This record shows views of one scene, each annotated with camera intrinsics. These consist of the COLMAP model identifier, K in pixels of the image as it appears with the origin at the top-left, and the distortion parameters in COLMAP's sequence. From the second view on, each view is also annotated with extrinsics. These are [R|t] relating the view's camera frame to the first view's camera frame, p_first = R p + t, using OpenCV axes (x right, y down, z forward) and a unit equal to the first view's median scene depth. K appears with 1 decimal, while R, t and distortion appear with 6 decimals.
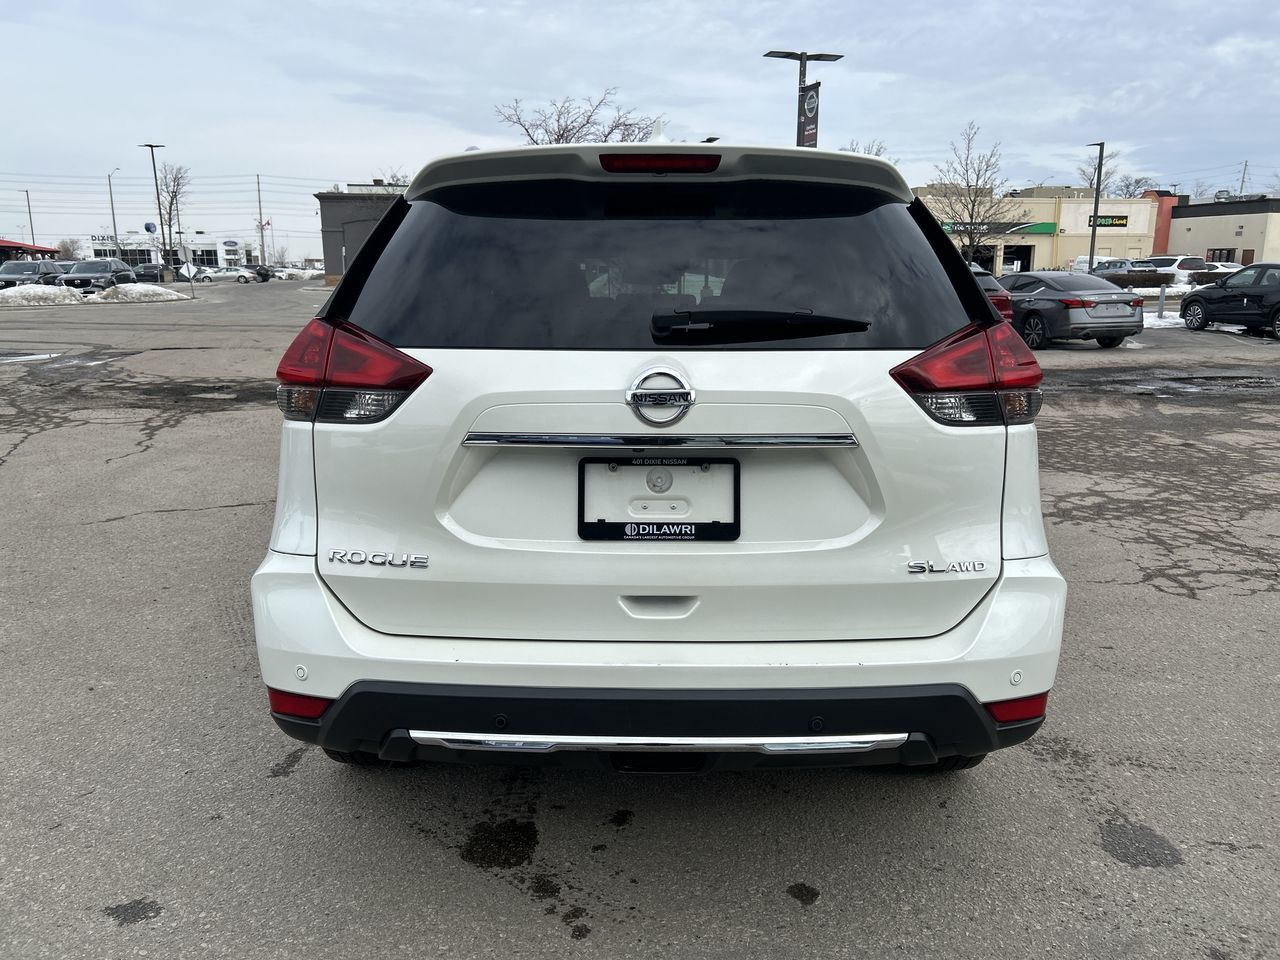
lens RADIAL K [[966.8, 0, 645.7], [0, 966.8, 486.1], [0, 0, 1]] dist [0.044084, -0.043817]
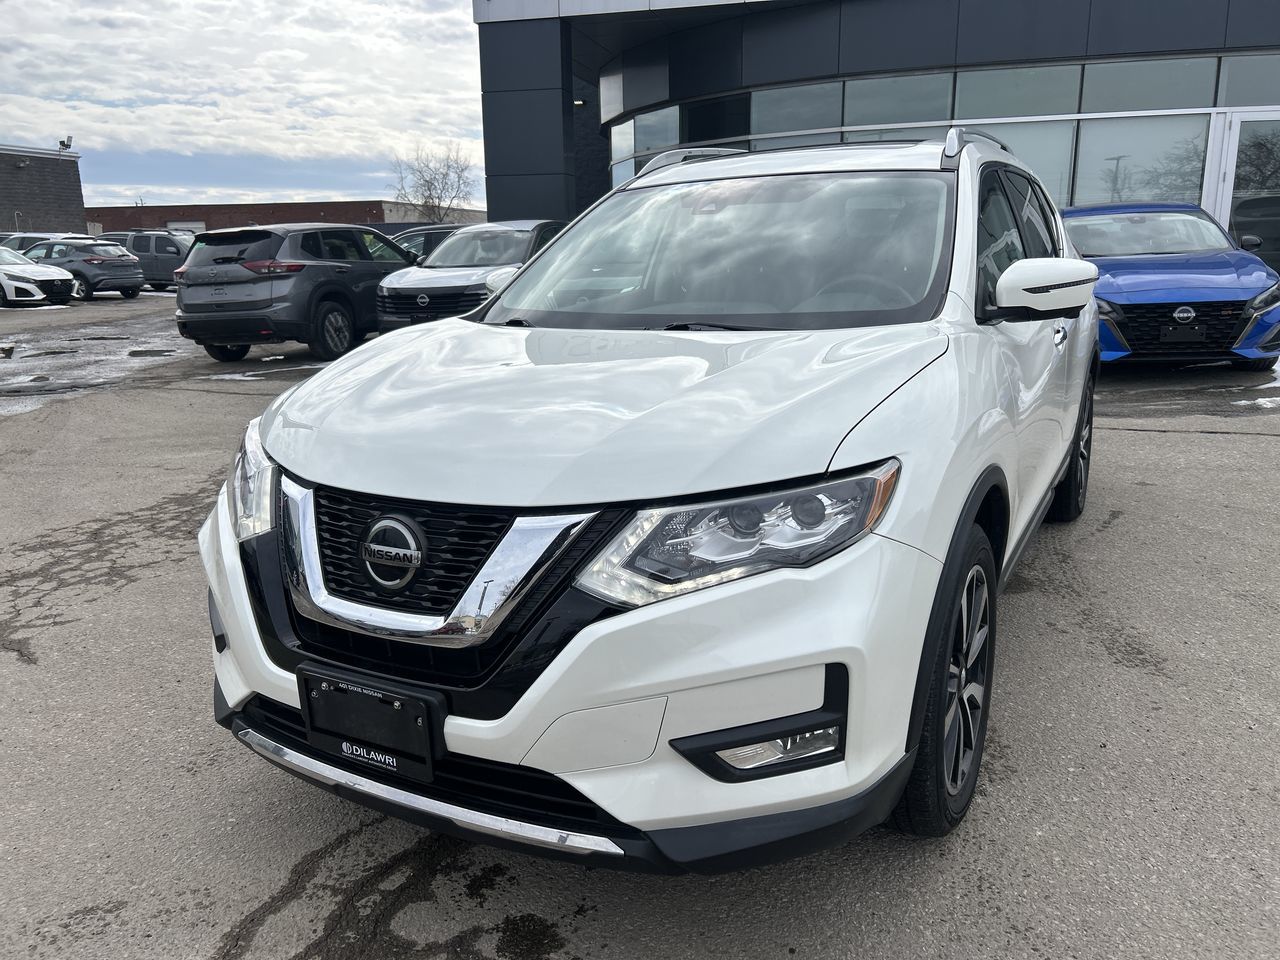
lens RADIAL K [[966.8, 0, 645.7], [0, 966.8, 482.4], [0, 0, 1]] dist [0.044084, -0.043817]
pose [[-0.879571, -0.093397, 0.466510, -0.571257], [0.120442, 0.904891, 0.408248, -0.713972], [-0.460269, 0.415271, -0.784667, 3.497214]]
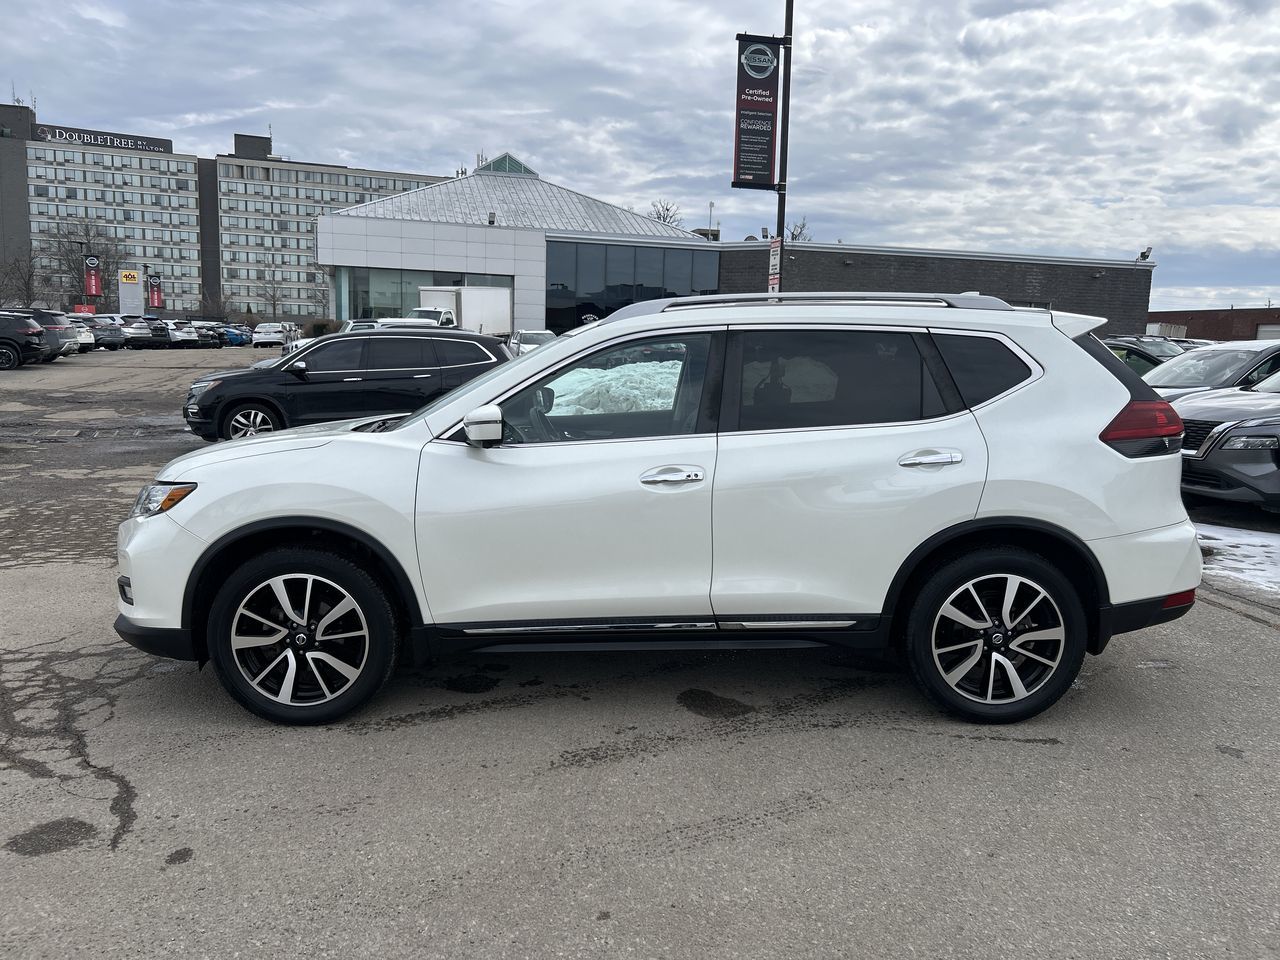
lens RADIAL K [[965.2, 0, 641.6], [0, 965.2, 493.4], [0, 0, 1]] dist [0.044190, -0.040991]
pose [[-0.027023, -0.149765, 0.988352, -2.128292], [0.189809, 0.969958, 0.152167, -0.458986], [-0.981449, 0.191710, 0.002216, 1.930416]]
